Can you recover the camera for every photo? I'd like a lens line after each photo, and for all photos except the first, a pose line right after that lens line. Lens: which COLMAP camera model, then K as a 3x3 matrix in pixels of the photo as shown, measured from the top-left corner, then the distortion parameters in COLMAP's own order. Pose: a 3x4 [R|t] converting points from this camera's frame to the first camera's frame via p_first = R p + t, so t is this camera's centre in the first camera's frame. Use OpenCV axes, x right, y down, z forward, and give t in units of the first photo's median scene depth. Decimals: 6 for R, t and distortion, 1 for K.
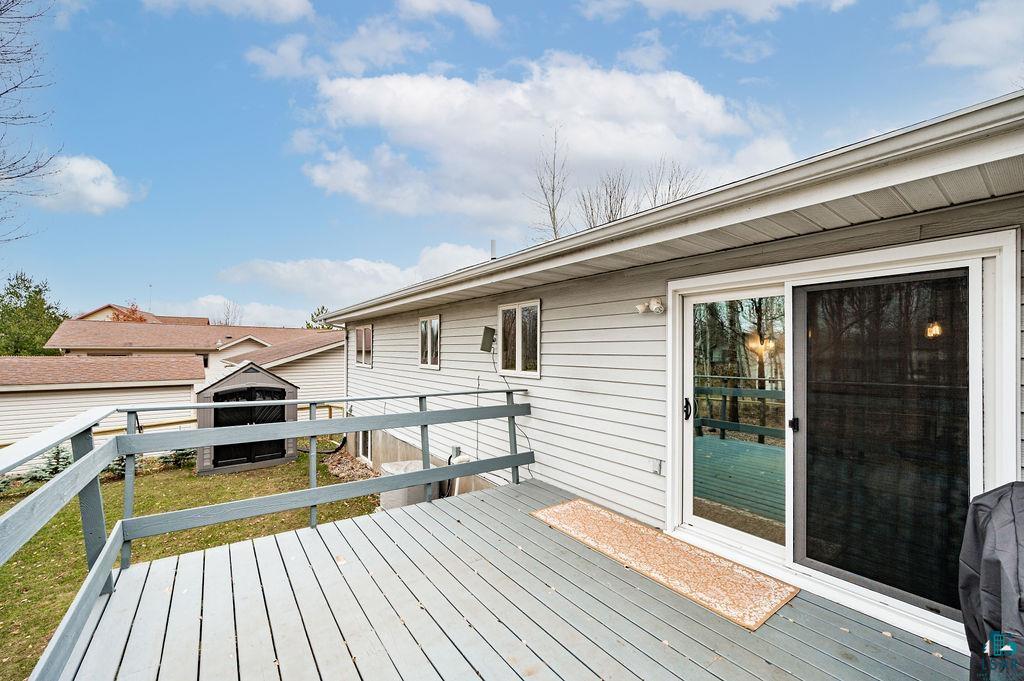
lens RADIAL K [[407.8, 0, 530.2], [0, 407.8, 348.5], [0, 0, 1]] dist [-0.001301, 0.000391]
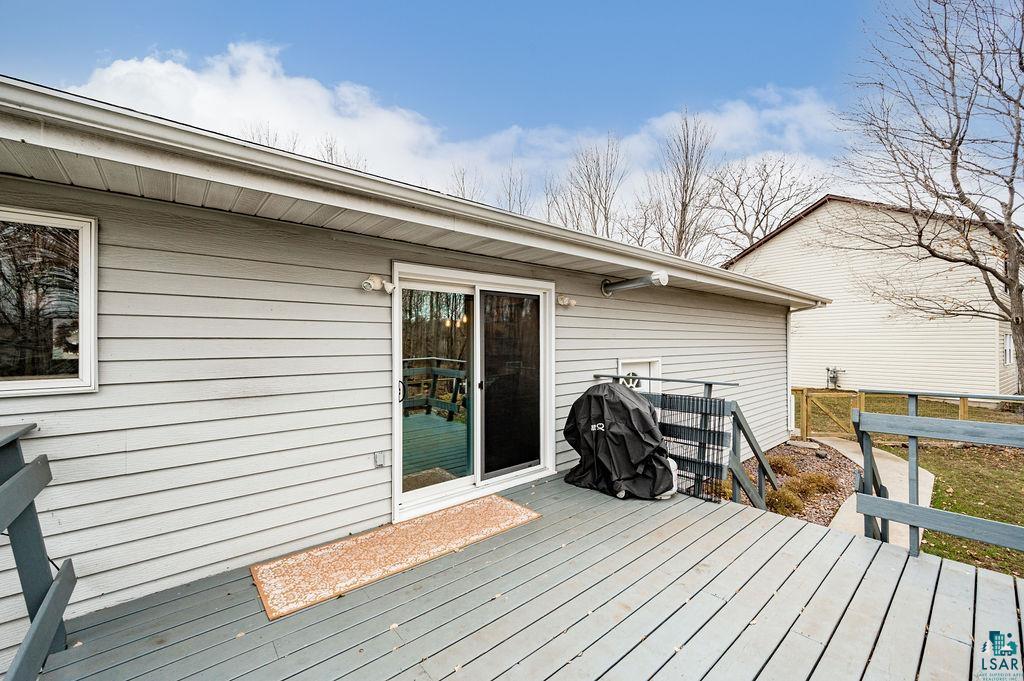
lens RADIAL K [[407.8, 0, 514.3], [0, 407.8, 342.7], [0, 0, 1]] dist [-0.001301, 0.000391]
pose [[-0.047731, -0.014408, 0.998756, -0.680668], [-0.010107, 0.999852, 0.013941, 0.010100], [-0.998809, -0.009429, -0.047870, 0.817145]]
